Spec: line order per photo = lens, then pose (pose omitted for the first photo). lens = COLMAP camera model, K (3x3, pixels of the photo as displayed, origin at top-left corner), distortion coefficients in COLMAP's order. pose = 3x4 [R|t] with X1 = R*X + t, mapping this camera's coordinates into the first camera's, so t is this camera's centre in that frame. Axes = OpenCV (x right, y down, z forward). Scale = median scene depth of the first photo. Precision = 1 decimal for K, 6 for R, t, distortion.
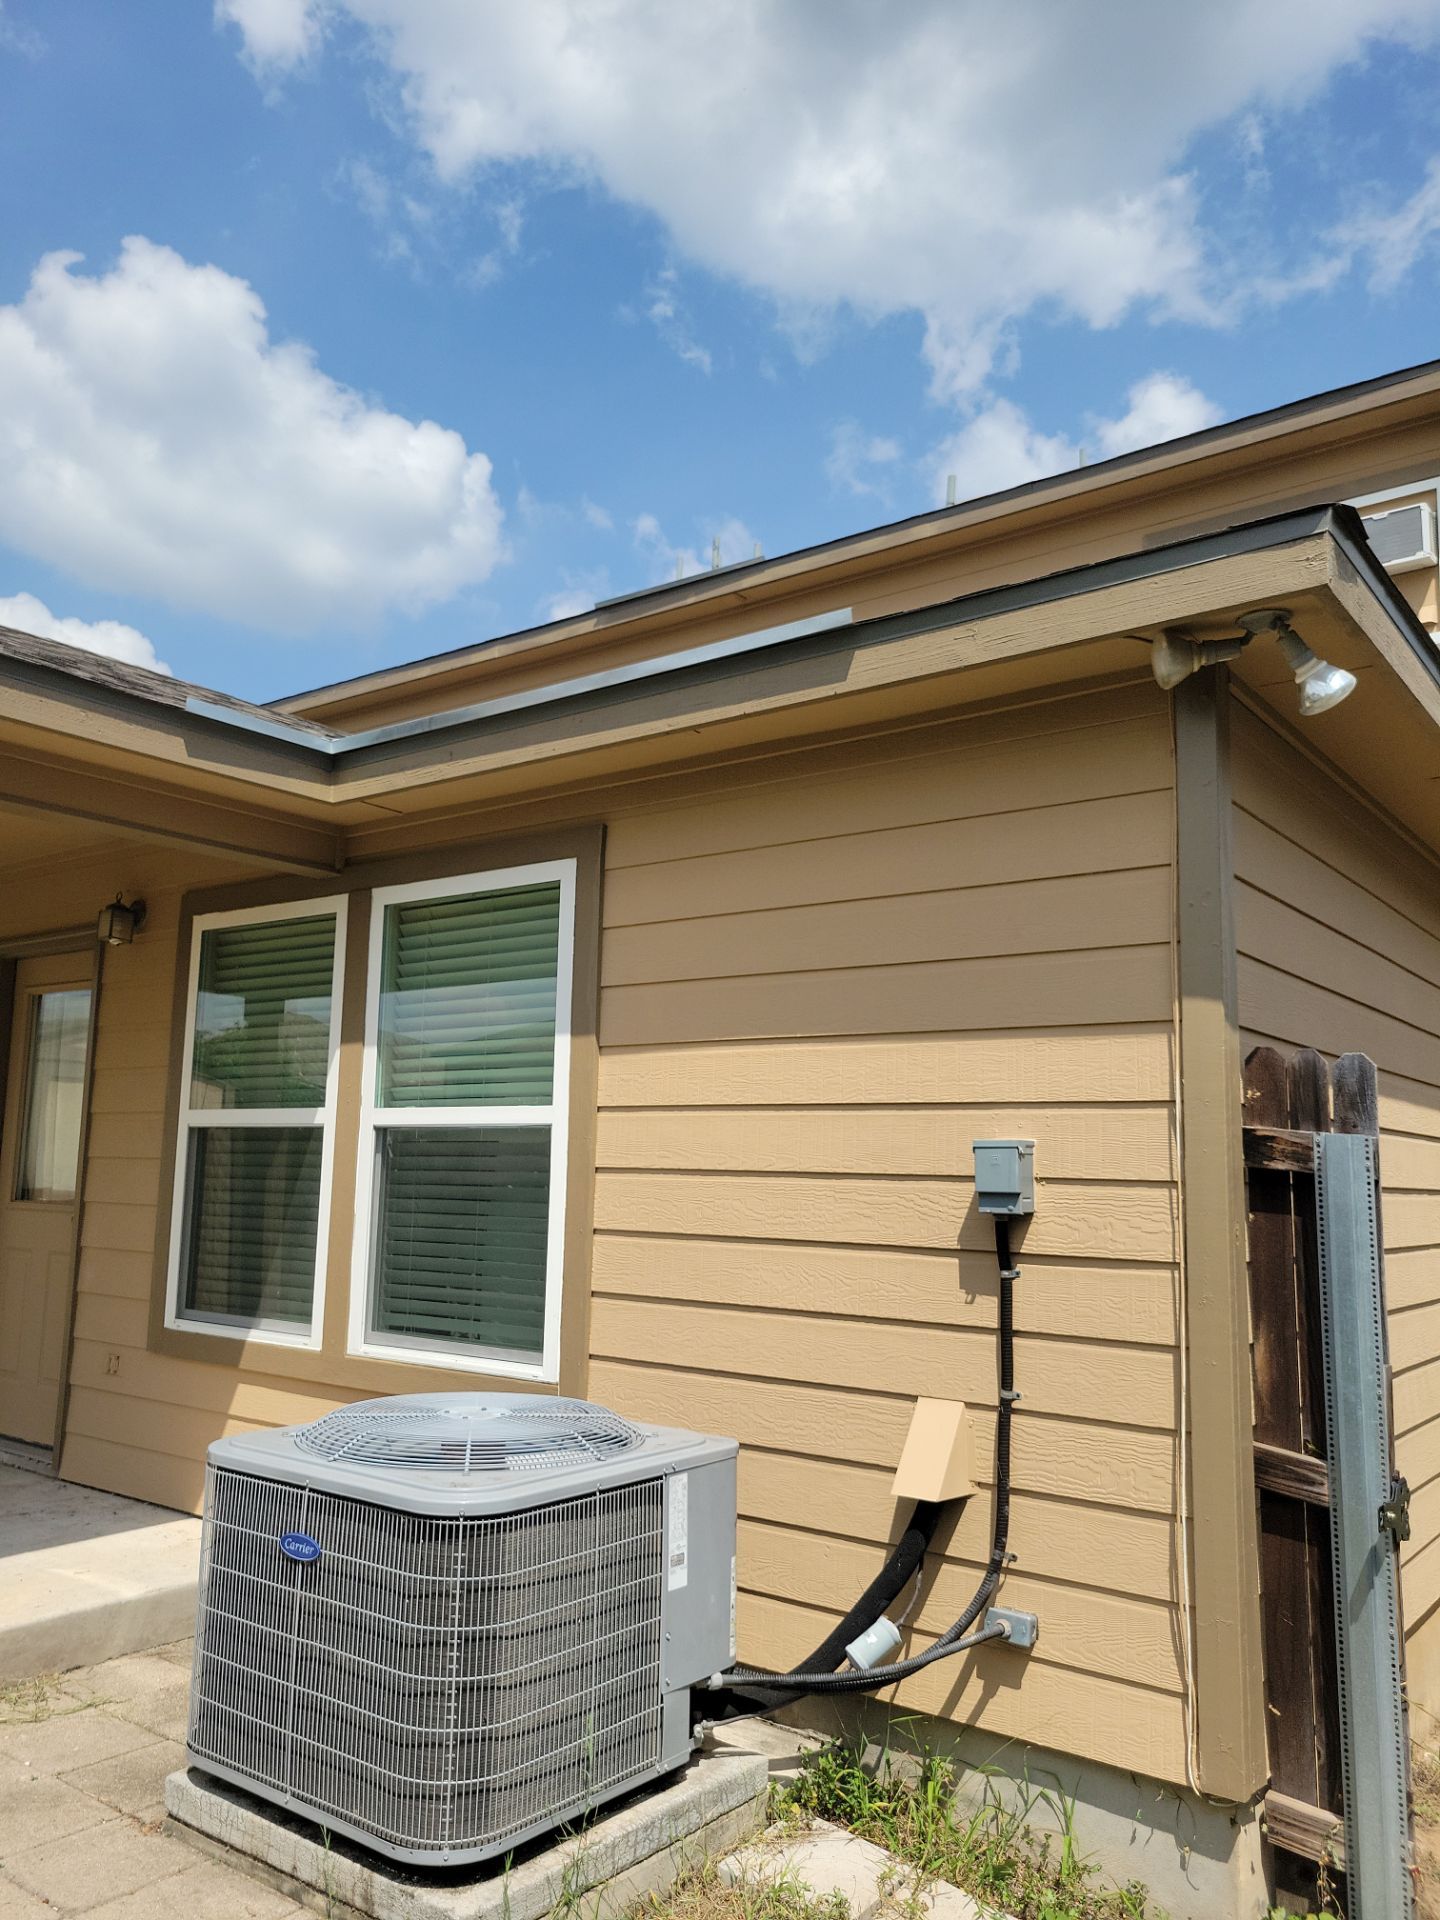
lens RADIAL K [[1461.8, 0, 682.0], [0, 1461.8, 976.4], [0, 0, 1]] dist [0.053712, -0.041126]
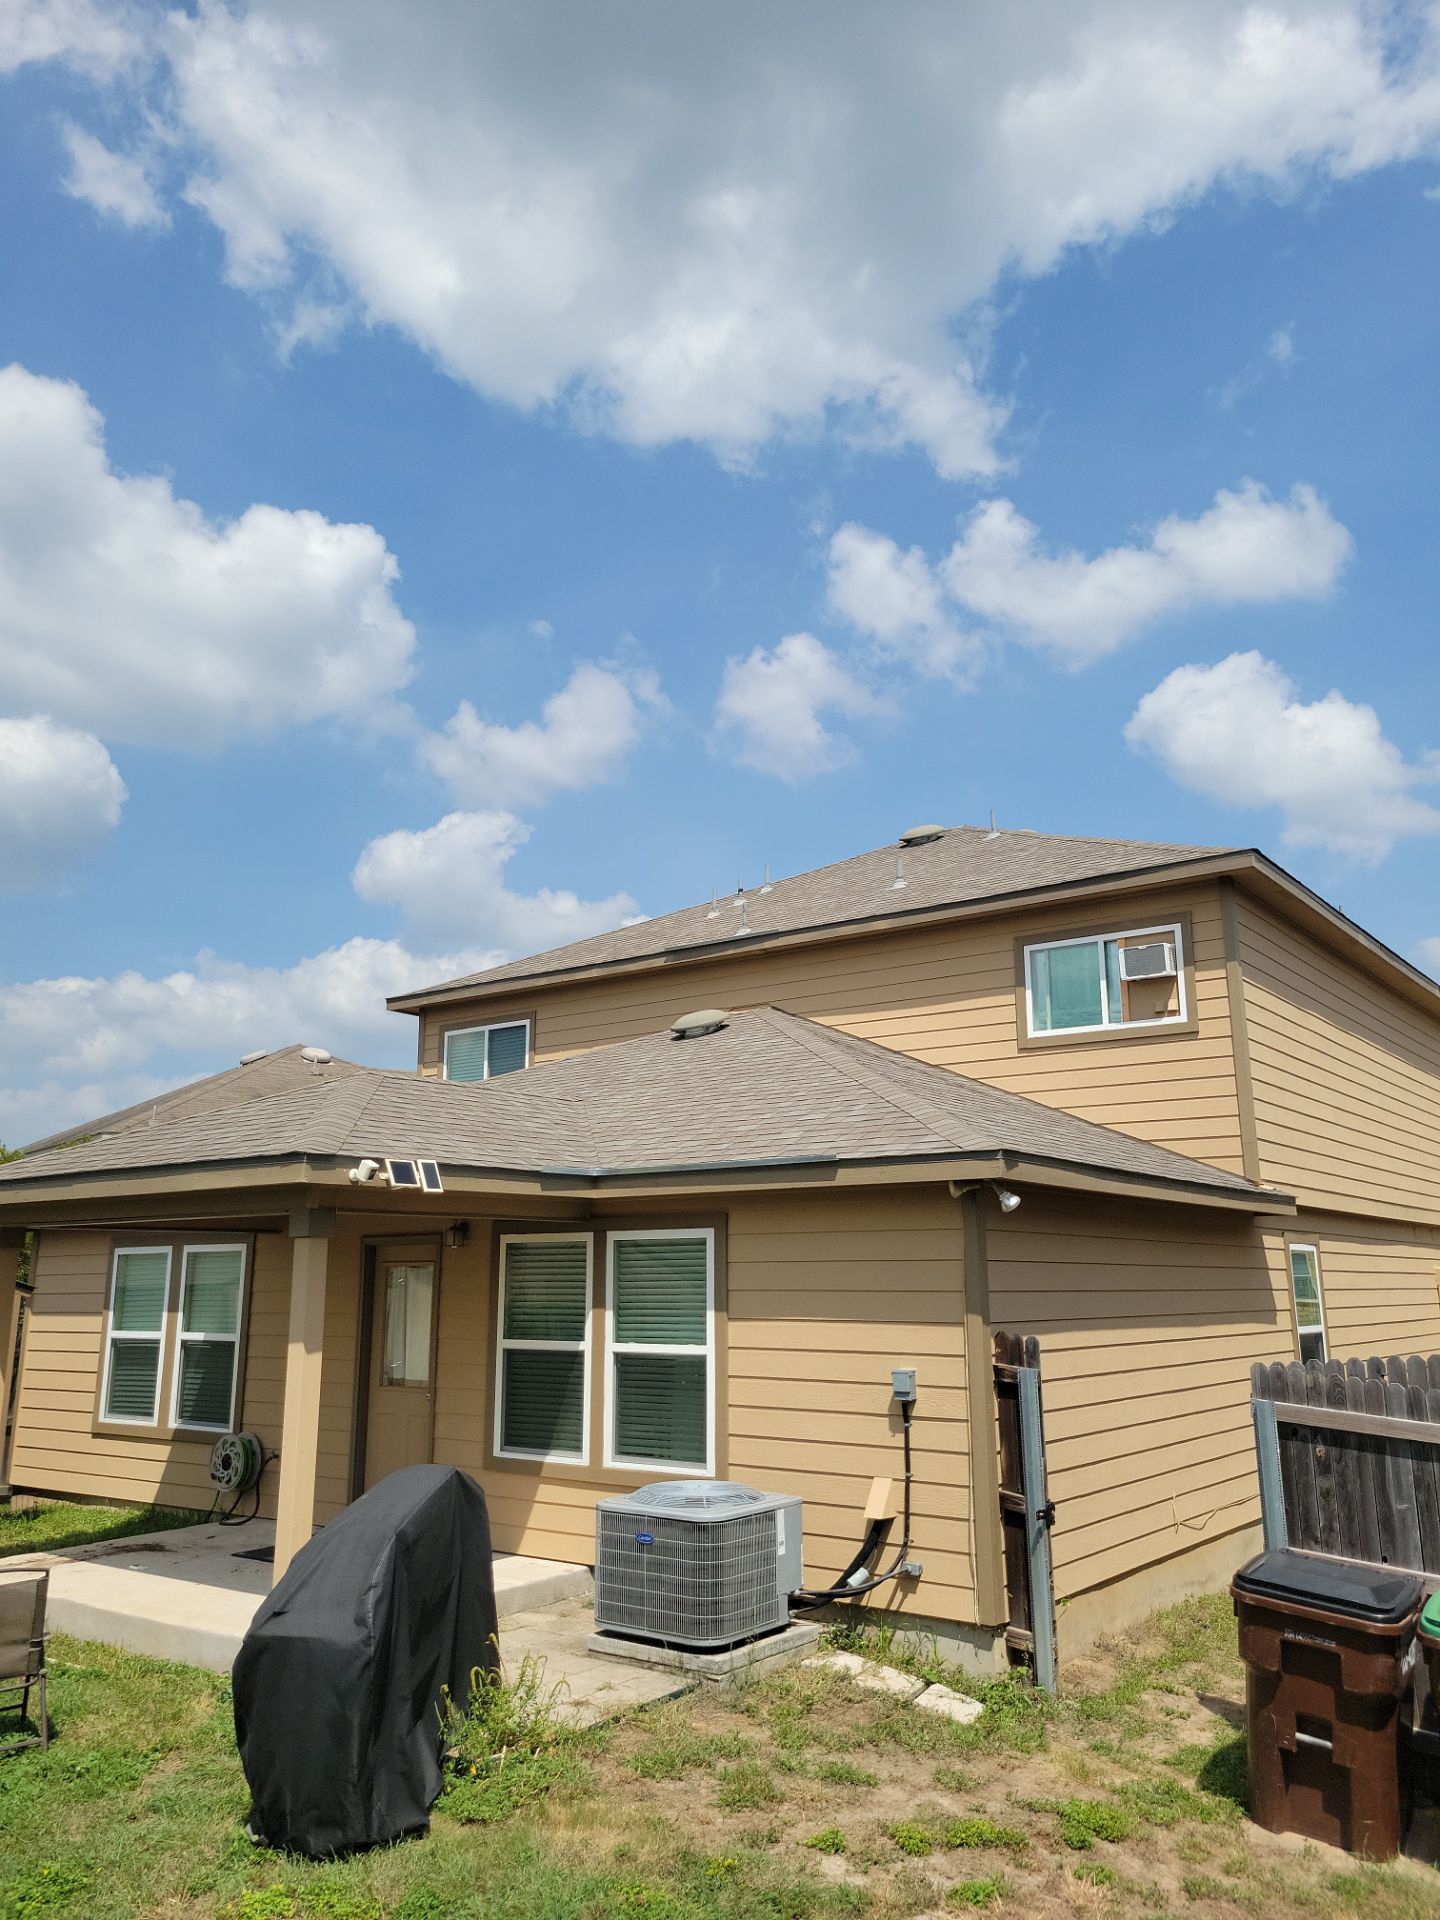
lens RADIAL K [[1456.1, 0, 702.0], [0, 1456.1, 949.0], [0, 0, 1]] dist [0.053838, -0.002806]
pose [[0.999617, -0.021226, 0.017763, -0.124503], [0.022745, 0.995664, -0.090201, -0.310655], [-0.015771, 0.090570, 0.995765, -1.247724]]
